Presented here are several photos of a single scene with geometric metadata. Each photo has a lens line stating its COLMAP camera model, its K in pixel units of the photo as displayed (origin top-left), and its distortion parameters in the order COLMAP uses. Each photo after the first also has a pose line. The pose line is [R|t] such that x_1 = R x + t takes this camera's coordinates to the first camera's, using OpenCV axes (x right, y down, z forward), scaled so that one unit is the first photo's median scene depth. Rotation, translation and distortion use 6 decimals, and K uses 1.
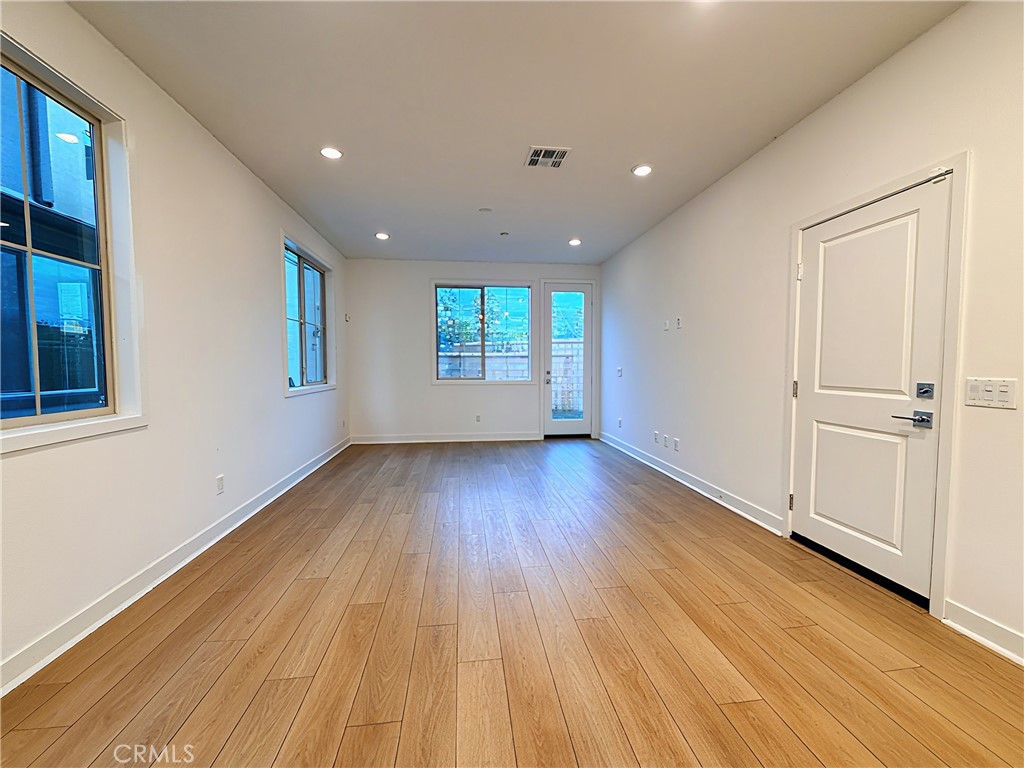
lens RADIAL K [[413.2, 0, 512.0], [0, 413.2, 384.0], [0, 0, 1]] dist [0.001520, 0.000139]
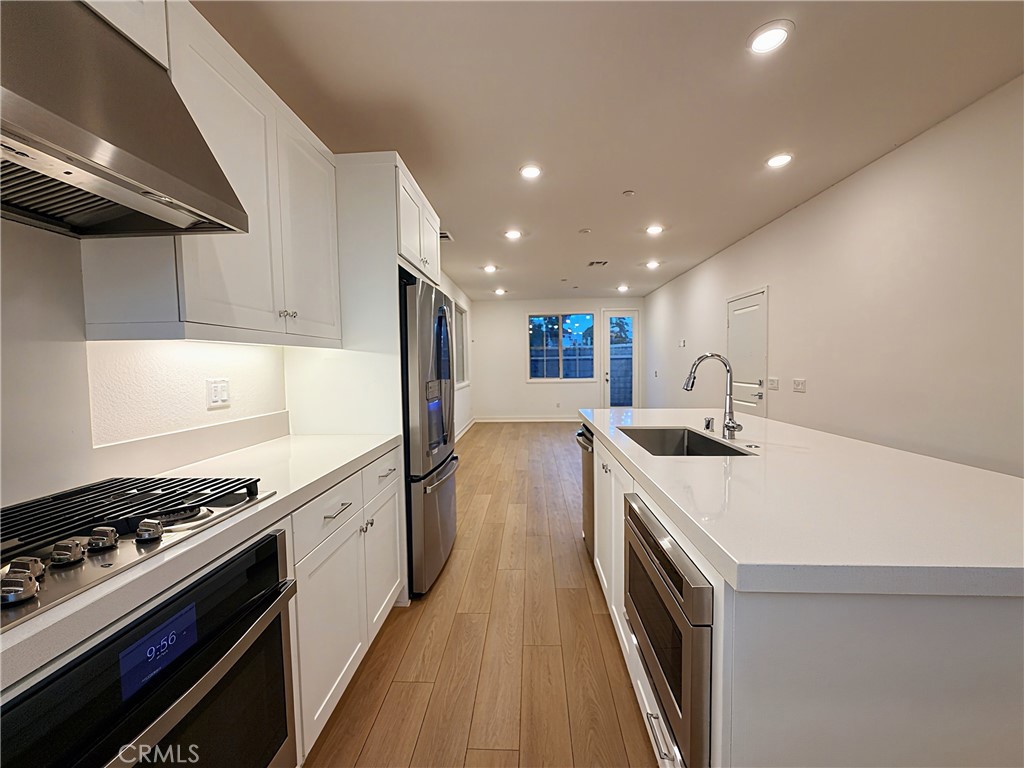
lens RADIAL K [[381.5, 0, 512.0], [0, 381.5, 384.0], [0, 0, 1]] dist [0.000763, 0.000039]
pose [[0.982684, -0.002847, -0.185270, 0.010600], [0.003610, 0.999986, 0.003784, 0.002609], [0.185257, -0.004387, 0.982680, -0.461494]]
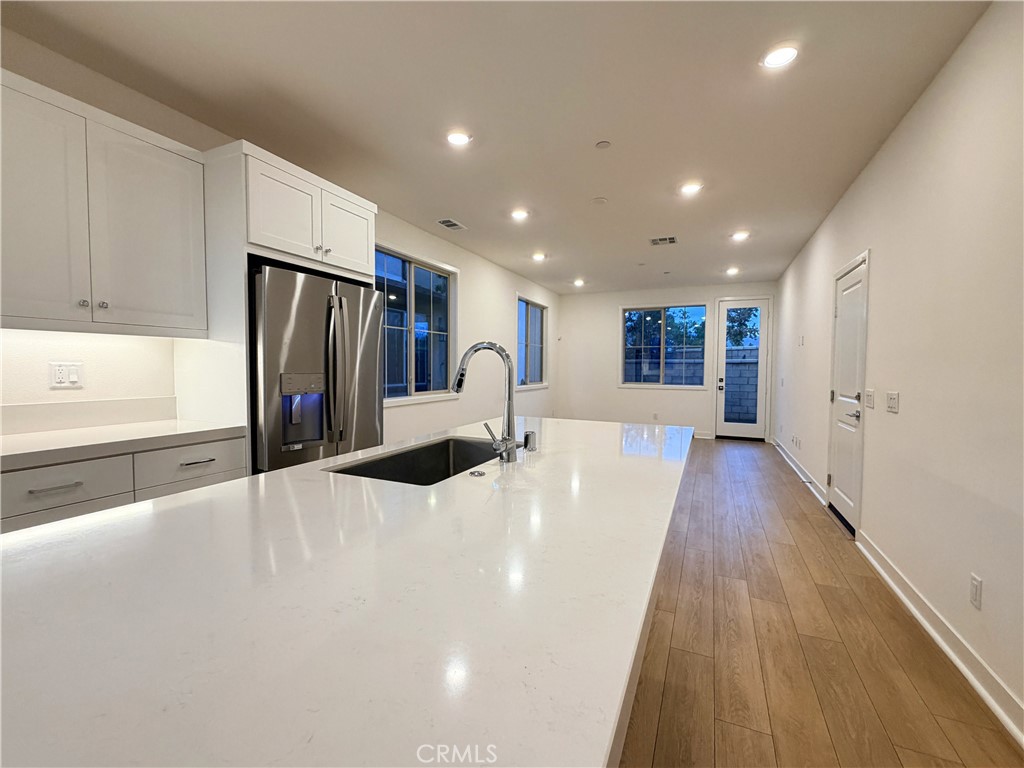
lens RADIAL K [[413.2, 0, 512.0], [0, 413.2, 384.0], [0, 0, 1]] dist [0.001520, 0.000139]
pose [[0.857136, 0.028431, -0.514306, 0.231231], [-0.033955, 0.999422, -0.001340, 0.004370], [0.513970, 0.018612, 0.857606, -0.340160]]
